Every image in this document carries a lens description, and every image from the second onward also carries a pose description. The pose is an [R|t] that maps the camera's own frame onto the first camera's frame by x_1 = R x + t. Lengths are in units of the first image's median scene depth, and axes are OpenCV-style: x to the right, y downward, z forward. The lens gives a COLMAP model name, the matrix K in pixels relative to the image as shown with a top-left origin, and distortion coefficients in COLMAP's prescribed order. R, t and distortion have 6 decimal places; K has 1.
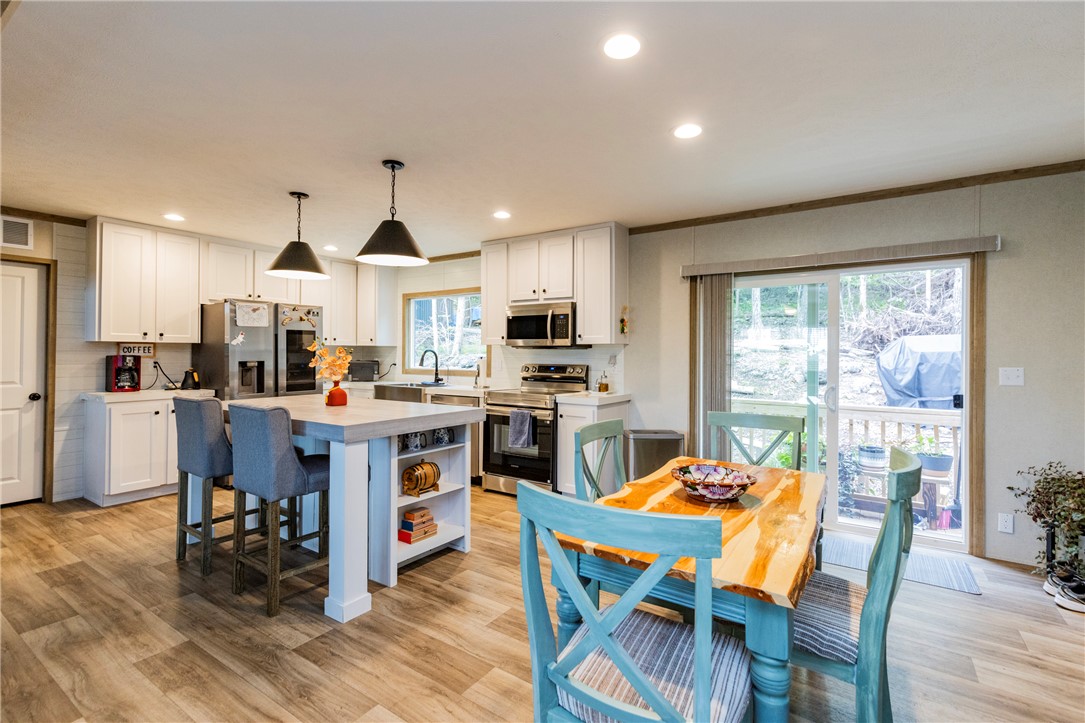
lens RADIAL K [[493.2, 0, 551.8], [0, 493.2, 352.0], [0, 0, 1]] dist [0.009220, -0.002571]
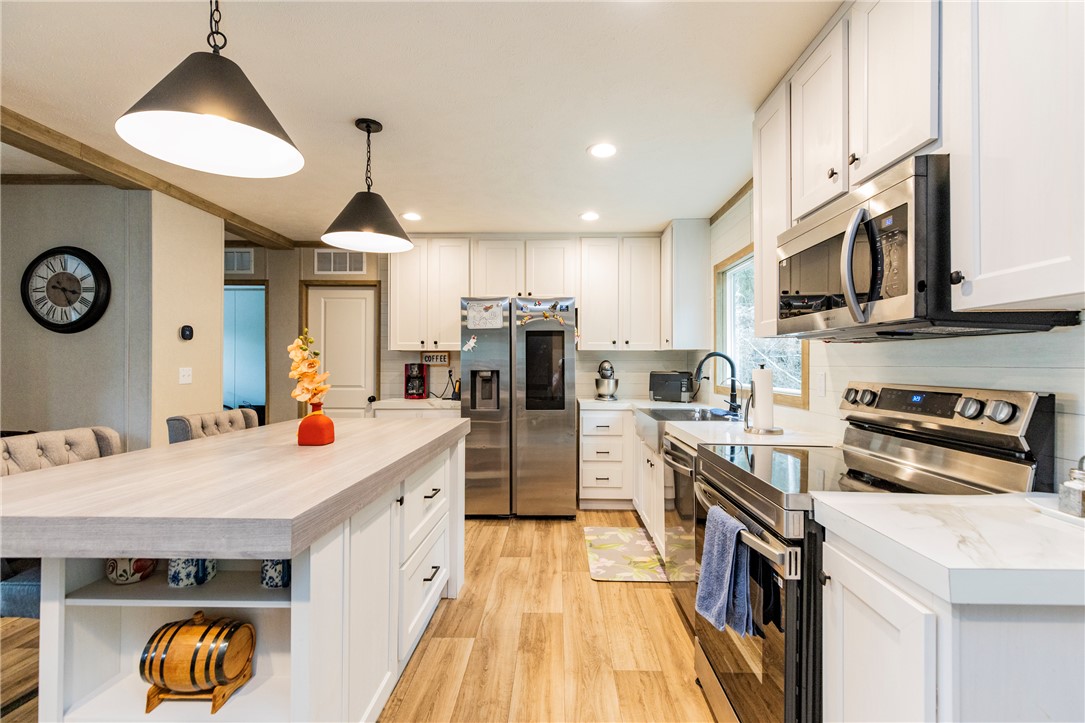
lens RADIAL K [[493.2, 0, 542.5], [0, 493.2, 358.6], [0, 0, 1]] dist [0.009220, -0.002571]
pose [[0.537695, -0.014434, -0.843016, 0.152543], [0.004530, 0.999888, -0.014230, 0.011346], [0.843127, 0.003832, 0.537701, 0.665217]]
